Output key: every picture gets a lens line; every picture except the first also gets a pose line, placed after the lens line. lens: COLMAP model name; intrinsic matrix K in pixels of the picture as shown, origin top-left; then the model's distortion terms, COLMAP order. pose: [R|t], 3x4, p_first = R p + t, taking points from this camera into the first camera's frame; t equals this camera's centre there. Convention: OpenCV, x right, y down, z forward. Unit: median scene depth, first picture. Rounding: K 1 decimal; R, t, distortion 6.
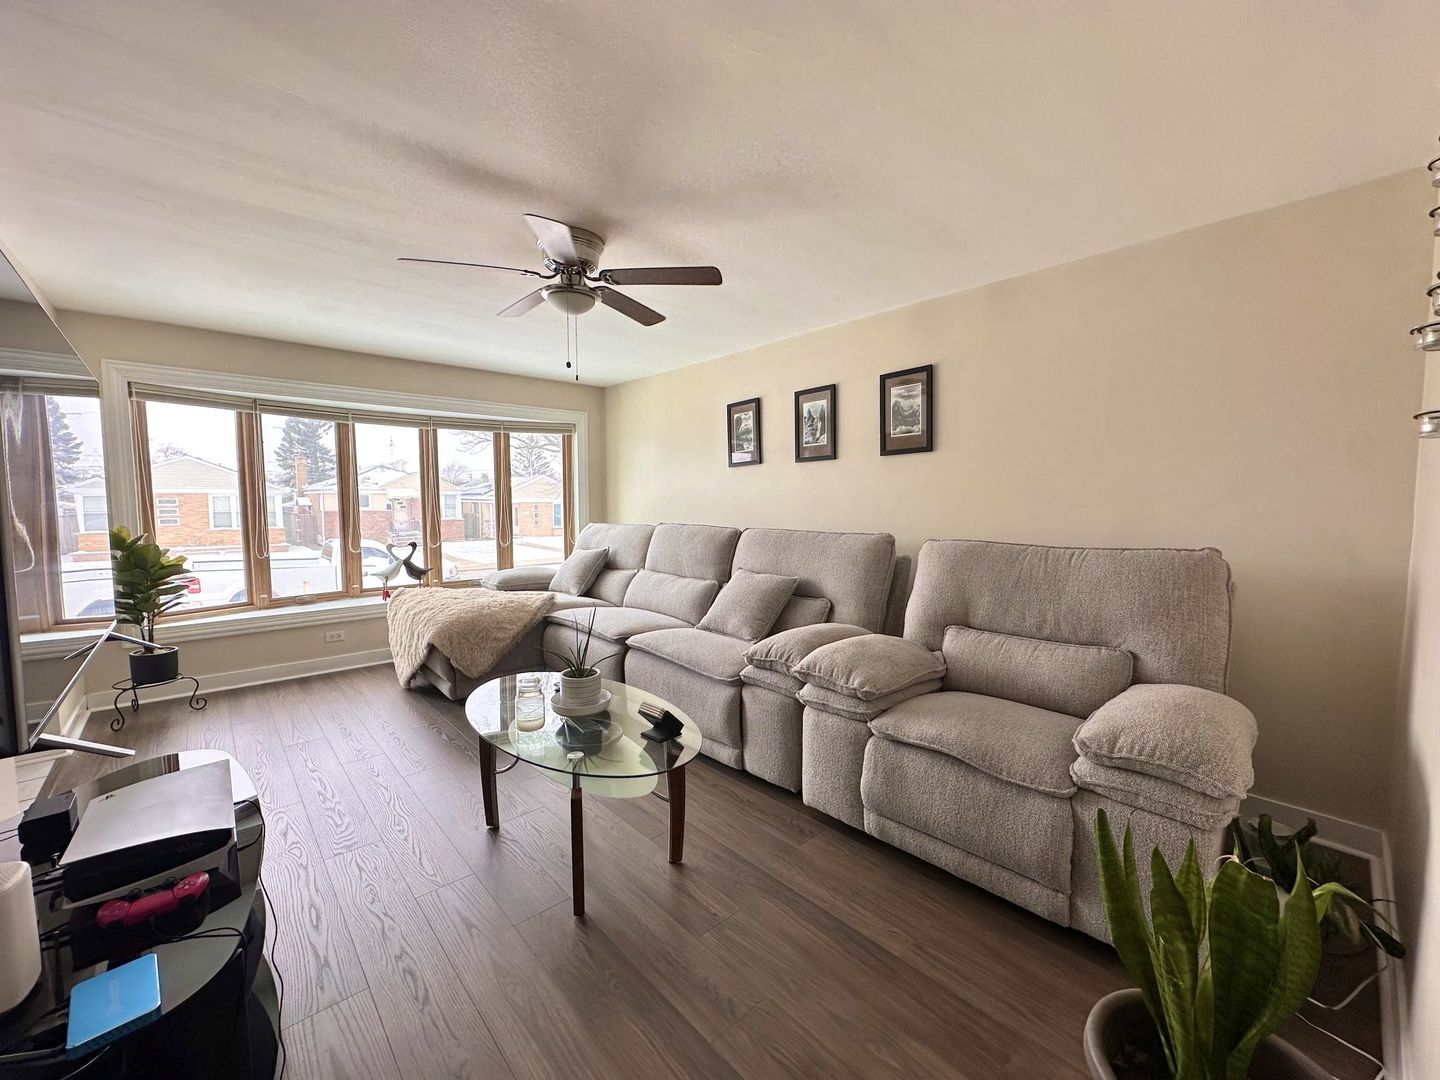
lens RADIAL K [[575.2, 0, 718.5], [0, 575.2, 540.6], [0, 0, 1]] dist [-0.005318, 0.001012]
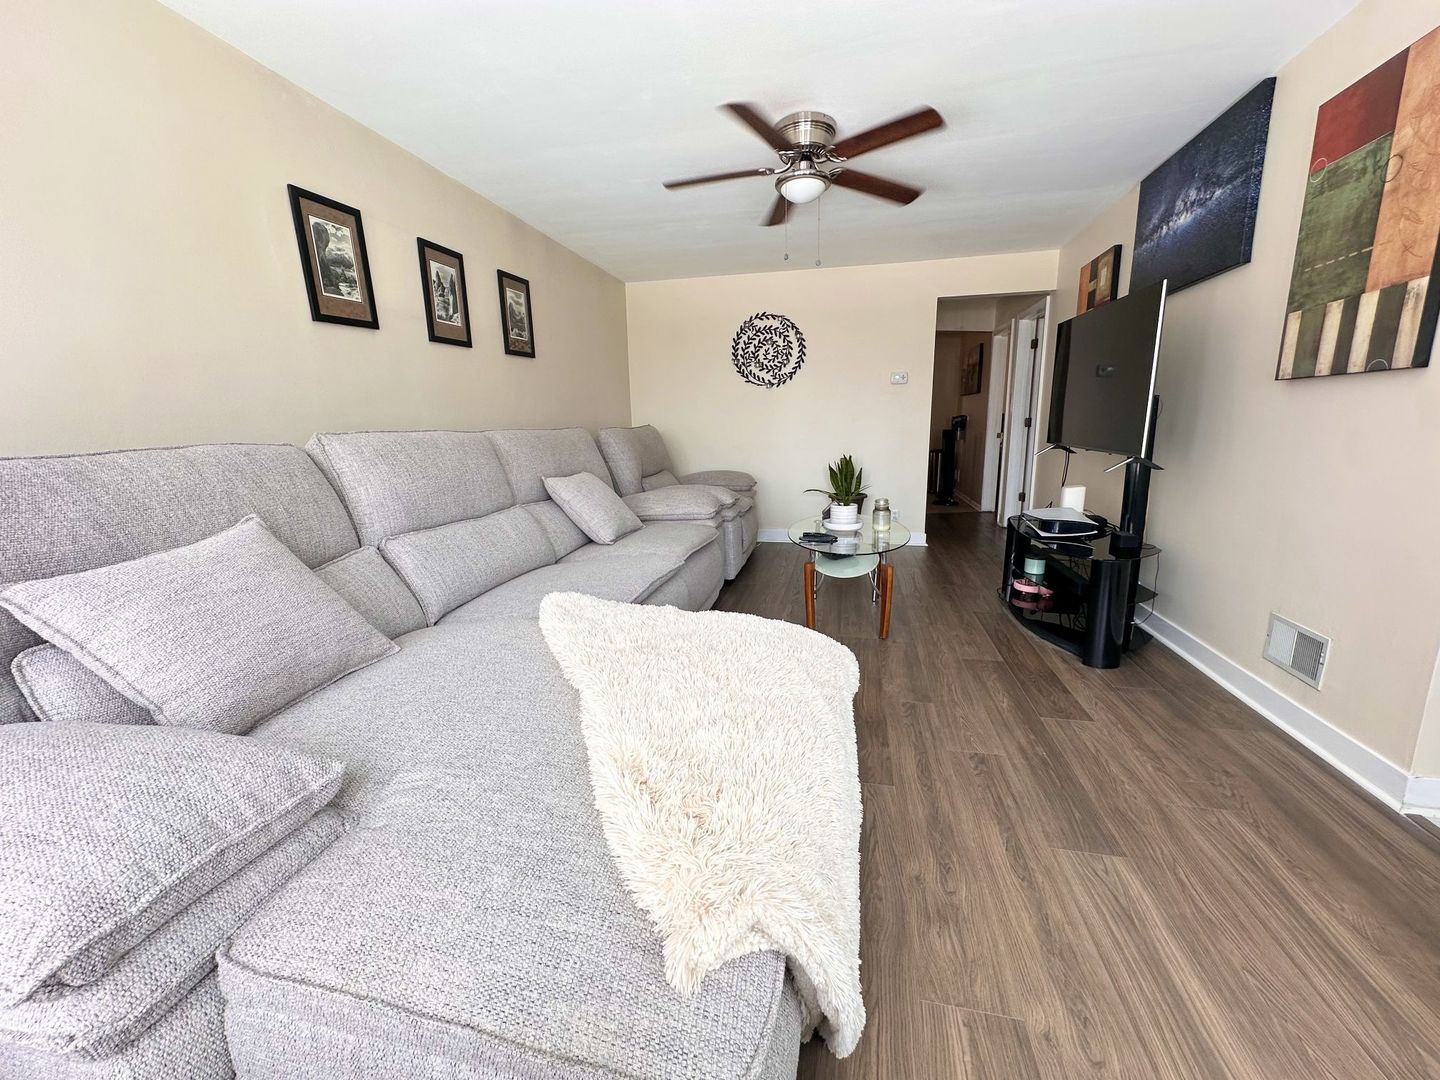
lens RADIAL K [[575.2, 0, 714.8], [0, 575.2, 539.2], [0, 0, 1]] dist [-0.005318, 0.001012]
pose [[-0.561028, -0.143120, 0.815331, -0.736775], [0.088502, 0.968925, 0.230979, -0.030652], [-0.823052, 0.201744, -0.530928, 1.208215]]
